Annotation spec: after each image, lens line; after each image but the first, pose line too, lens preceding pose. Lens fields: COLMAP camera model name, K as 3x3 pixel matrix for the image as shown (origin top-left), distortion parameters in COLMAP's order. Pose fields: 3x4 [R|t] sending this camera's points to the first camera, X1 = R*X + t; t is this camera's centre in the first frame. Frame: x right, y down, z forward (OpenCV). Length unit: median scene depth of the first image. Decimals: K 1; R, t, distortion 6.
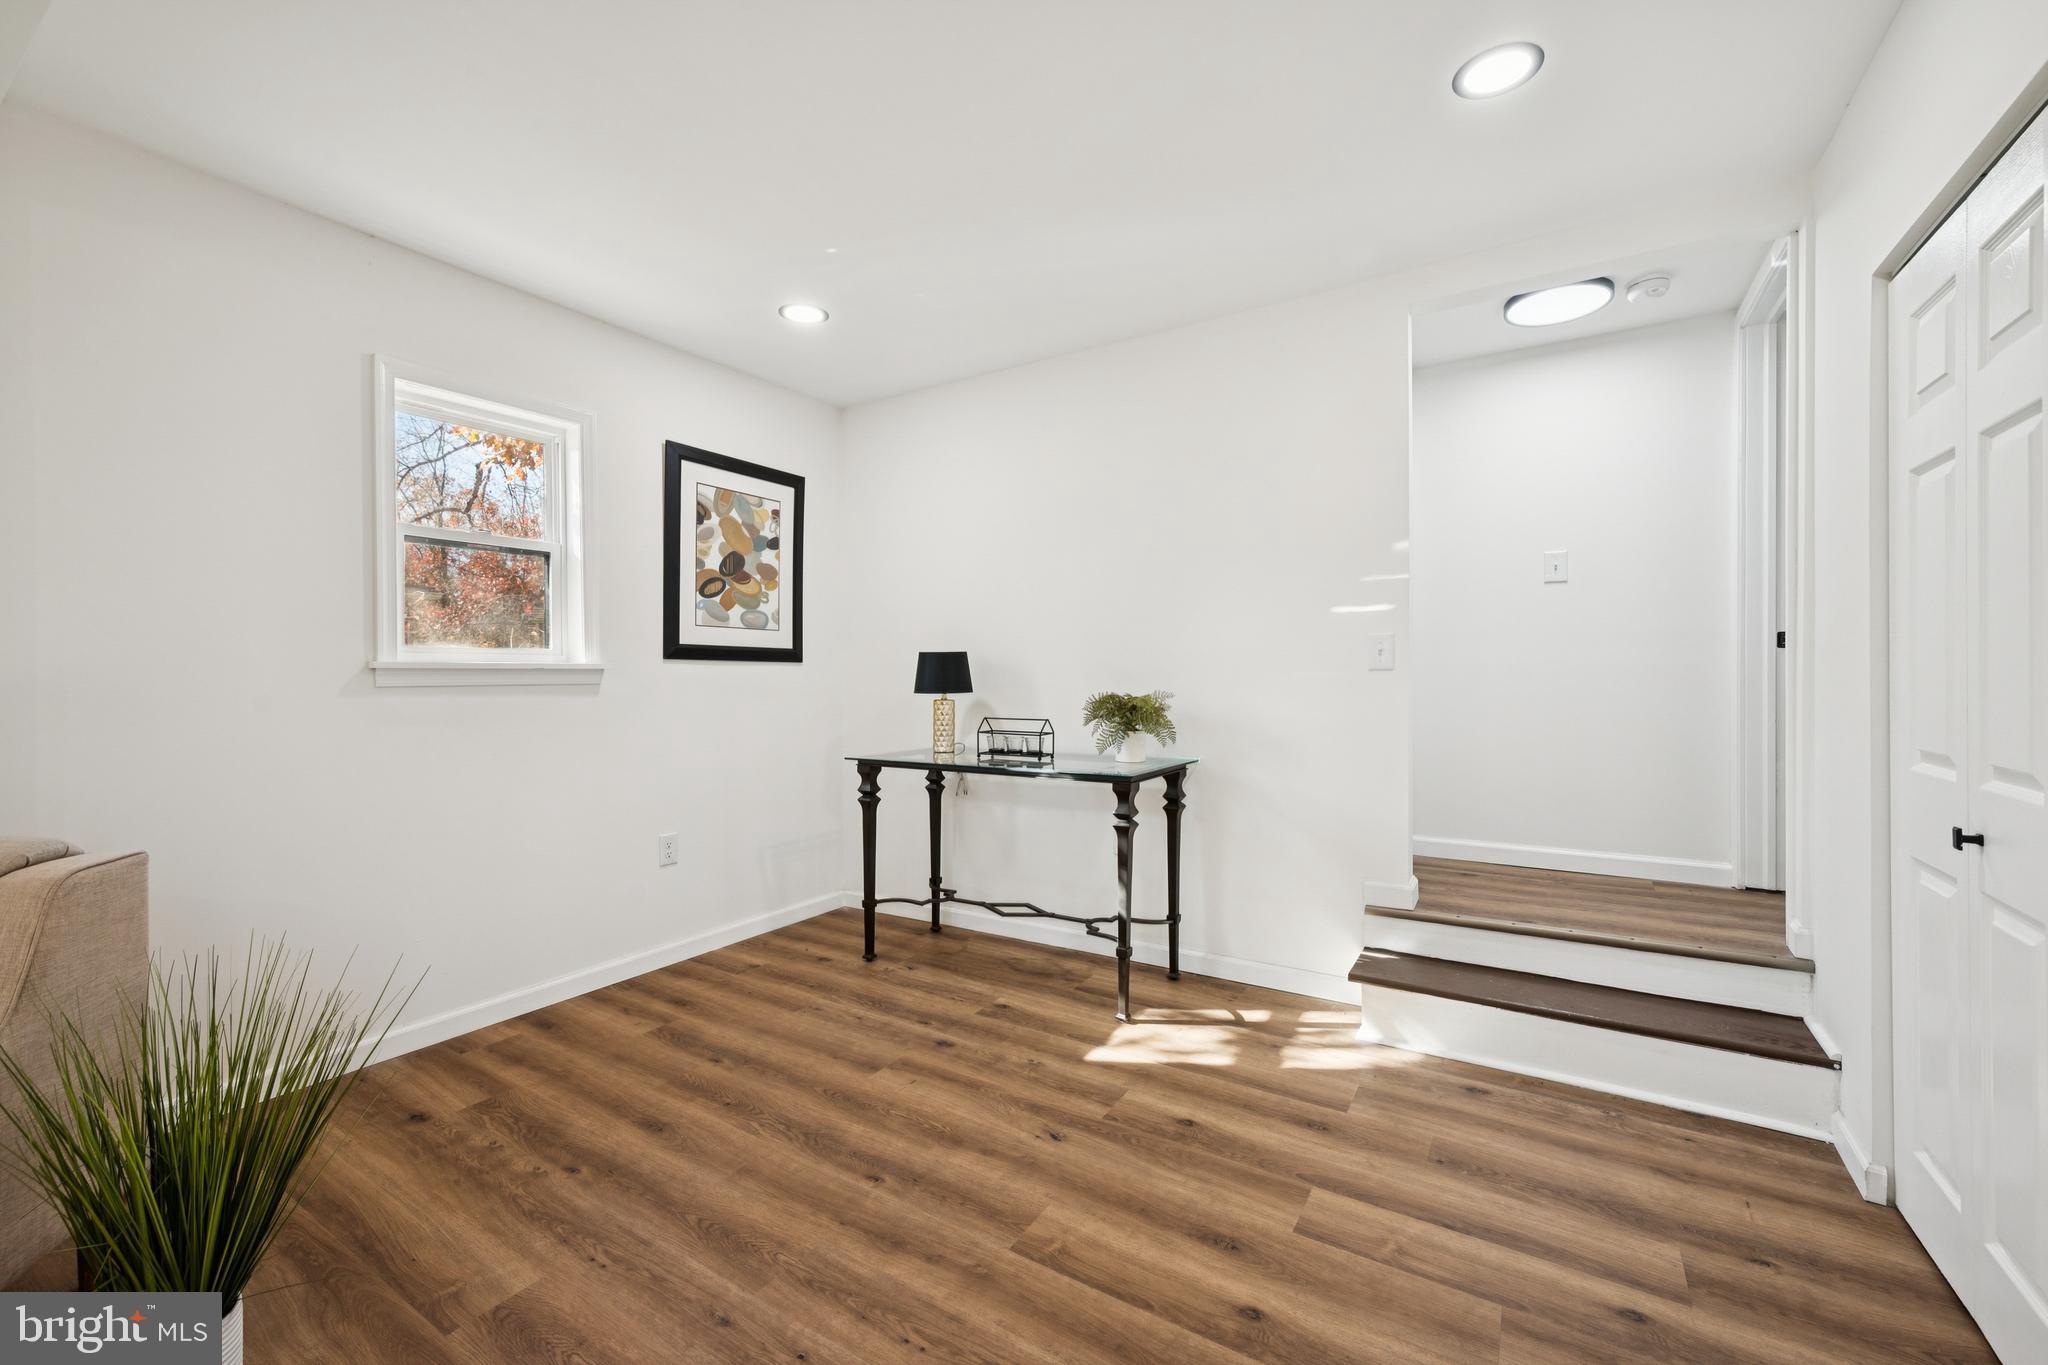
lens RADIAL K [[797.7, 0, 1029.9], [0, 797.7, 677.5], [0, 0, 1]] dist [0.001735, -0.000197]
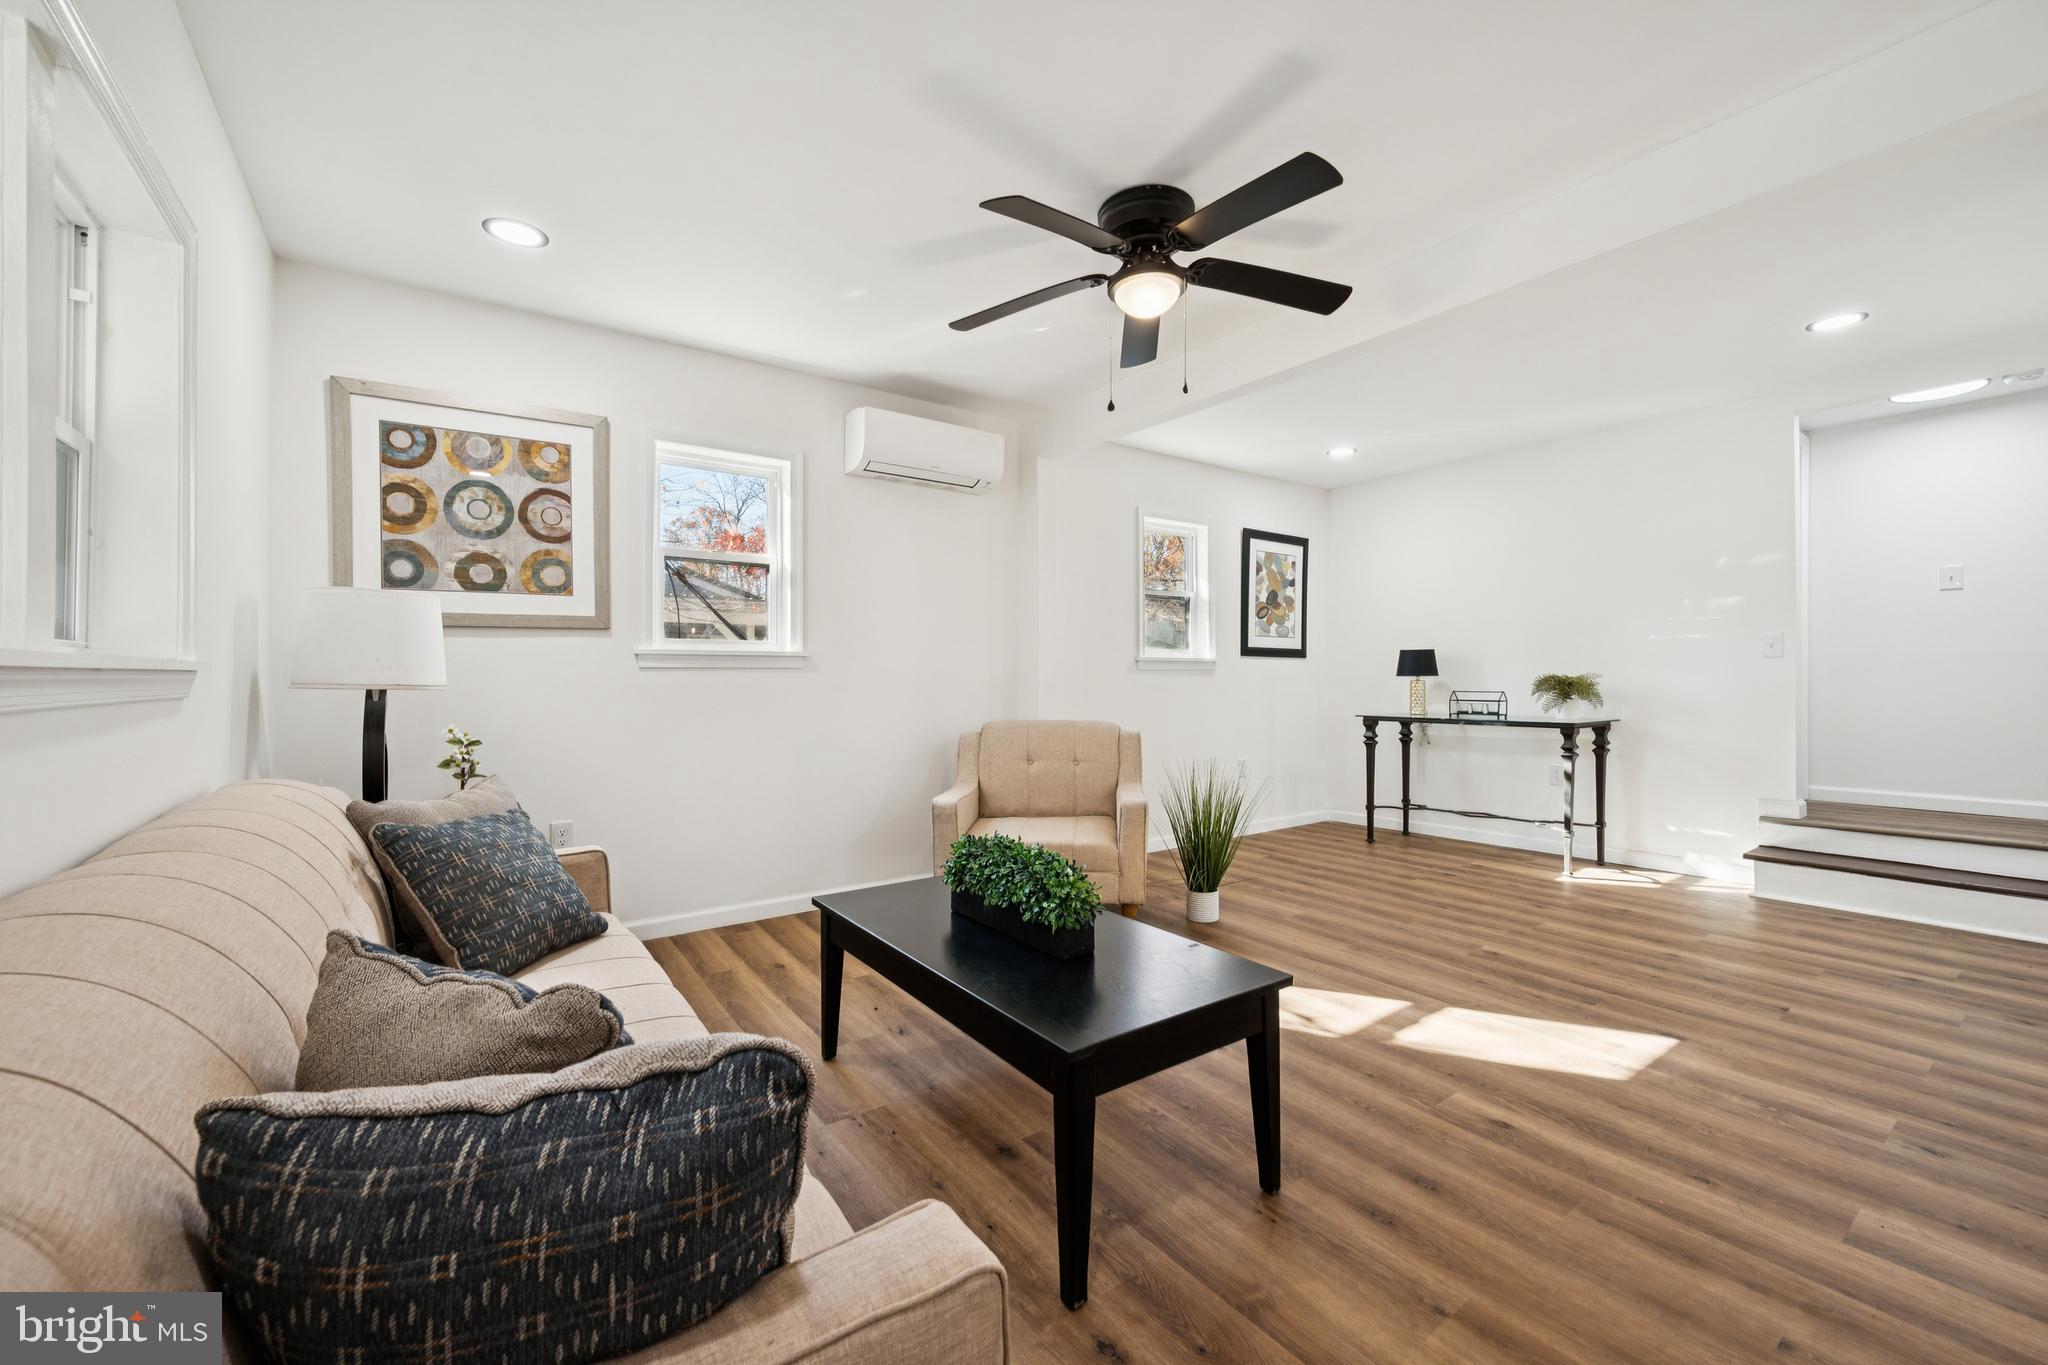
lens RADIAL K [[797.7, 0, 1029.9], [0, 797.7, 677.5], [0, 0, 1]] dist [0.001735, -0.000197]
pose [[0.928093, 0.000240, -0.372349, -0.239977], [-0.002077, 0.999988, -0.004532, 0.031664], [0.372343, 0.004979, 0.928082, -0.744772]]
